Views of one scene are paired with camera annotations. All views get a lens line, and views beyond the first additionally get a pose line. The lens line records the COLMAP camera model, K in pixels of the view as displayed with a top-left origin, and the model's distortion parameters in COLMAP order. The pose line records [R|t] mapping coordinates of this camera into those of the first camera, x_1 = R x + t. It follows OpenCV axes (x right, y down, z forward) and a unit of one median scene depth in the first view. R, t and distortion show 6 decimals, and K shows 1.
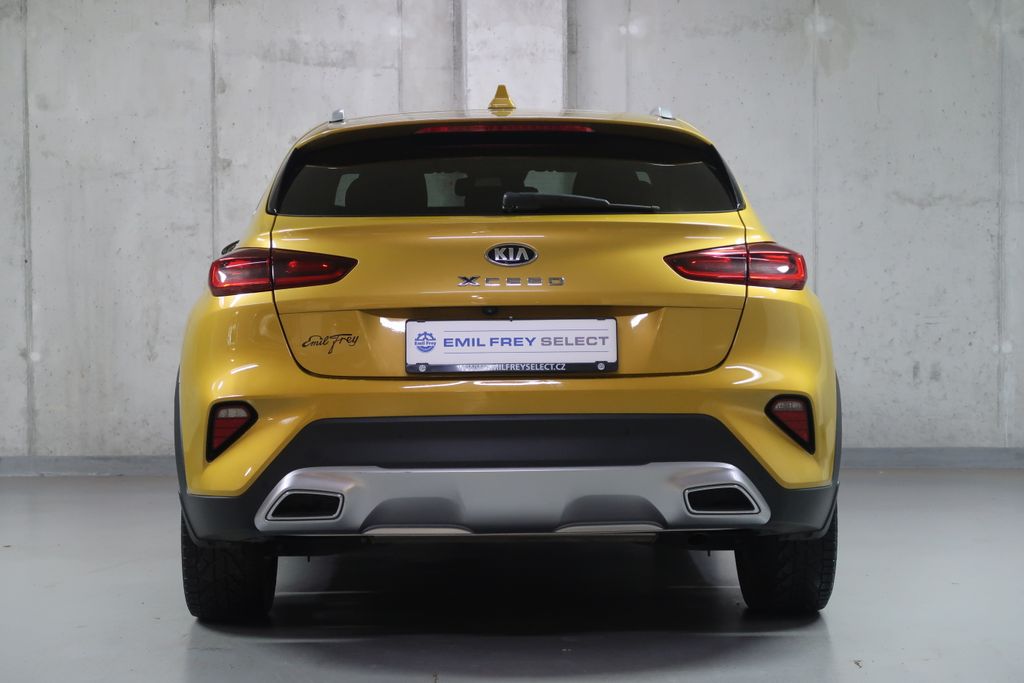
lens RADIAL K [[2116.2, 0, 509.1], [0, 2116.2, 338.5], [0, 0, 1]] dist [0.035814, 0.000000]
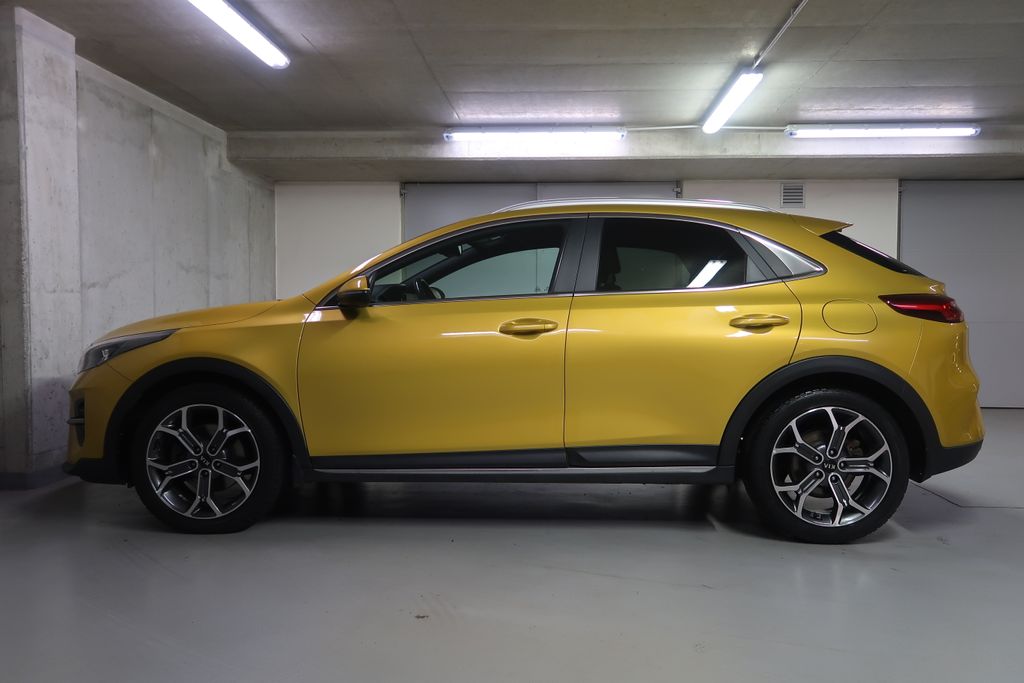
lens RADIAL K [[810.8, 0, 510.6], [0, 810.8, 342.6], [0, 0, 1]] dist [0.017339, 0.007184]
pose [[0.068168, -0.035578, 0.997039, -0.725090], [0.032623, 0.998909, 0.033415, -0.033752], [-0.997140, 0.030249, 0.069254, 1.192047]]
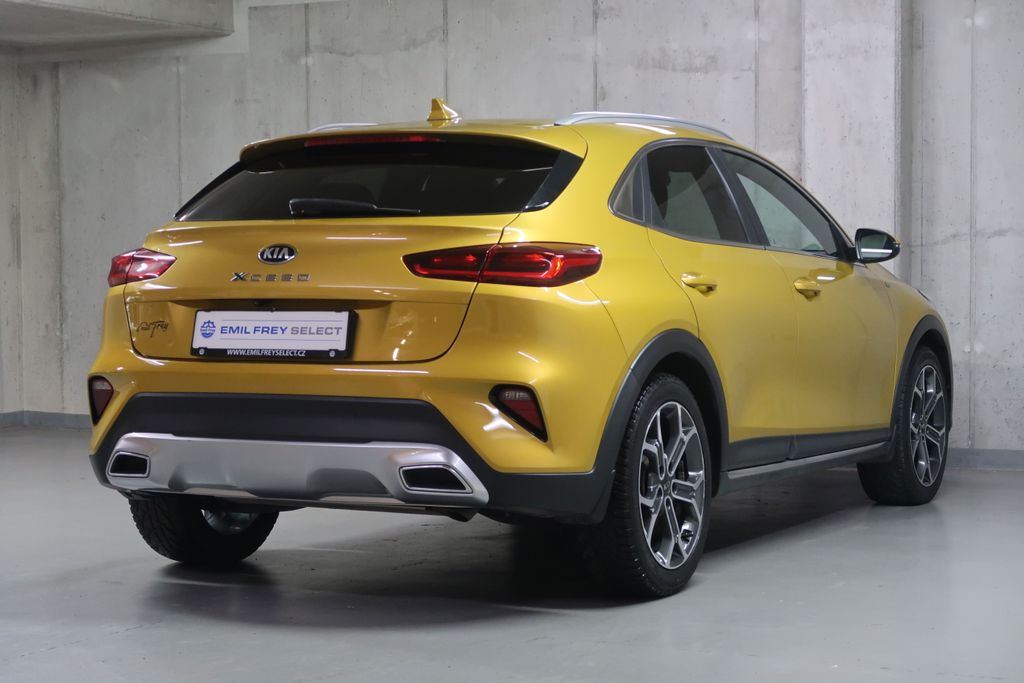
lens RADIAL K [[2116.2, 0, 507.1], [0, 2116.2, 347.3], [0, 0, 1]] dist [0.035814, 0.000000]
pose [[0.873816, 0.022439, -0.485739, 0.590001], [-0.018340, 0.999745, 0.013192, -0.005875], [0.485911, -0.002619, 0.874004, 0.056115]]
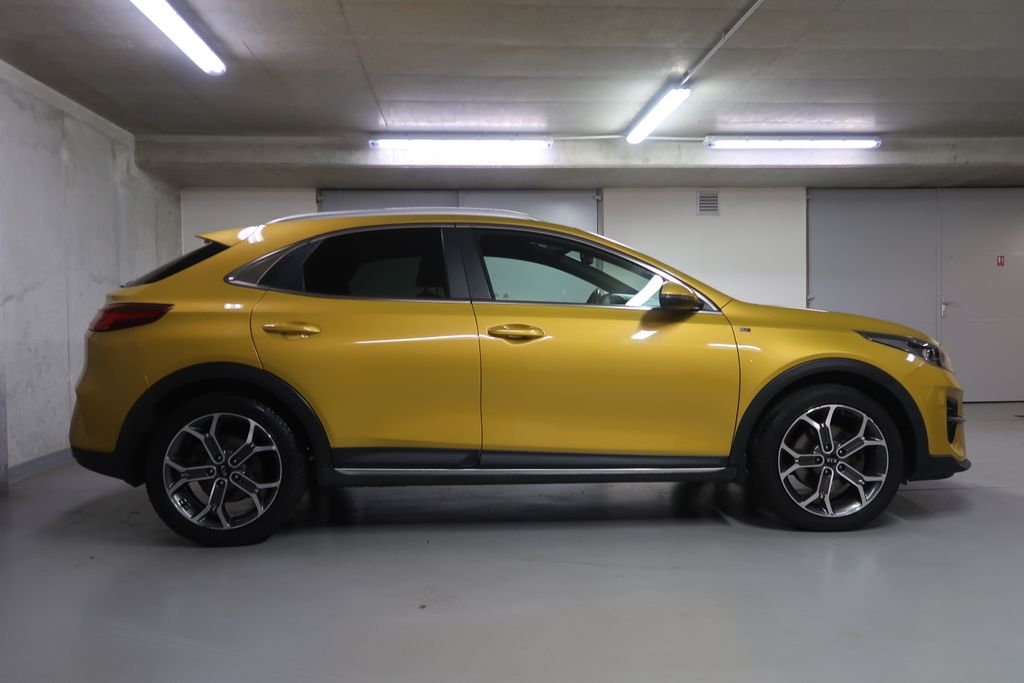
lens RADIAL K [[863.5, 0, 505.8], [0, 863.5, 332.1], [0, 0, 1]] dist [0.036337, 0.012541]
pose [[-0.055541, -0.008100, 0.998424, -0.789978], [0.047977, 0.998790, 0.010772, -0.031617], [-0.997303, 0.048500, -0.055085, 1.247427]]
